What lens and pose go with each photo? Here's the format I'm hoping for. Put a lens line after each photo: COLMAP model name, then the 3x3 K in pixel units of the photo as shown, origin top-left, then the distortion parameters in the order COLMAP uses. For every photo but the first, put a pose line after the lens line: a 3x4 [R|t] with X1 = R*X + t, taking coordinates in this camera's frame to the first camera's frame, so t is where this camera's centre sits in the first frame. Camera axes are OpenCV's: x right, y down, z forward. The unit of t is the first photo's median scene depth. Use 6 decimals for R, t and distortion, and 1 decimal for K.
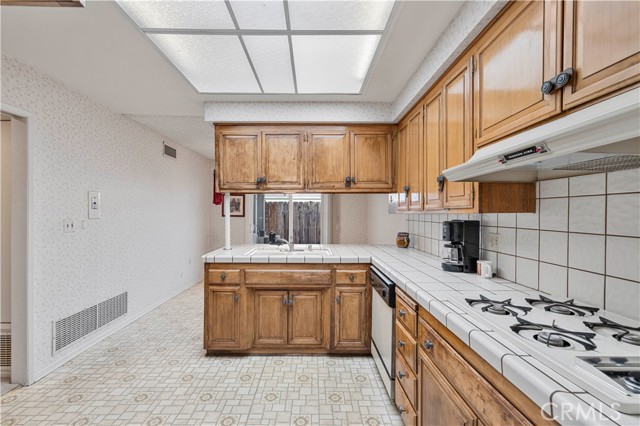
lens RADIAL K [[273.5, 0, 316.7], [0, 273.5, 209.9], [0, 0, 1]] dist [0.002725, 0.000237]
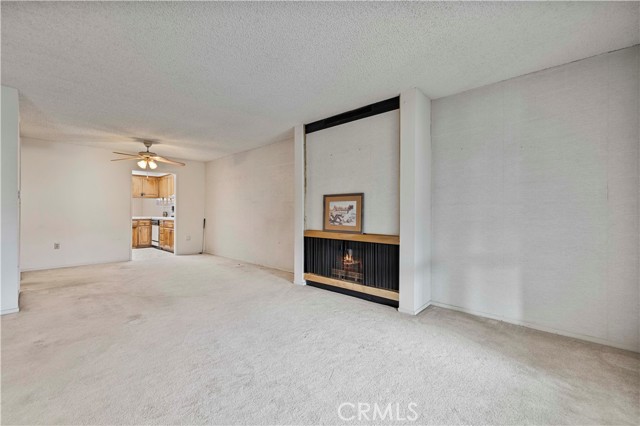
lens RADIAL K [[273.5, 0, 316.7], [0, 273.5, 209.9], [0, 0, 1]] dist [0.002725, 0.000237]
pose [[0.697006, -0.006325, 0.717038, -0.788972], [0.000225, 0.999963, 0.008602, 0.055981], [-0.717065, -0.005834, 0.696981, -2.777606]]
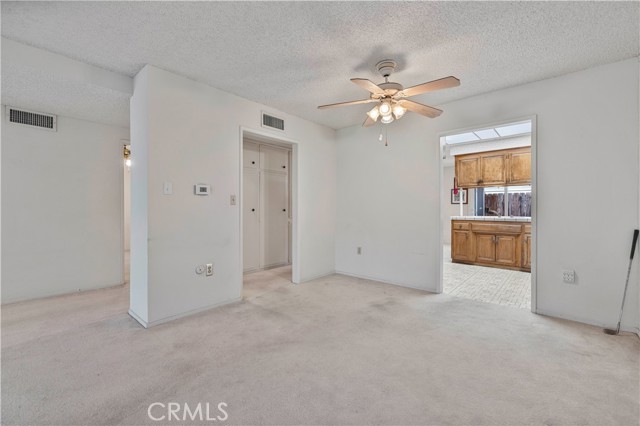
lens RADIAL K [[273.5, 0, 316.7], [0, 273.5, 209.9], [0, 0, 1]] dist [0.002725, 0.000237]
pose [[0.736445, 0.000829, -0.676497, 0.288543], [0.007368, 0.999930, 0.009246, 0.080487], [0.676457, -0.011794, 0.736388, -1.366948]]
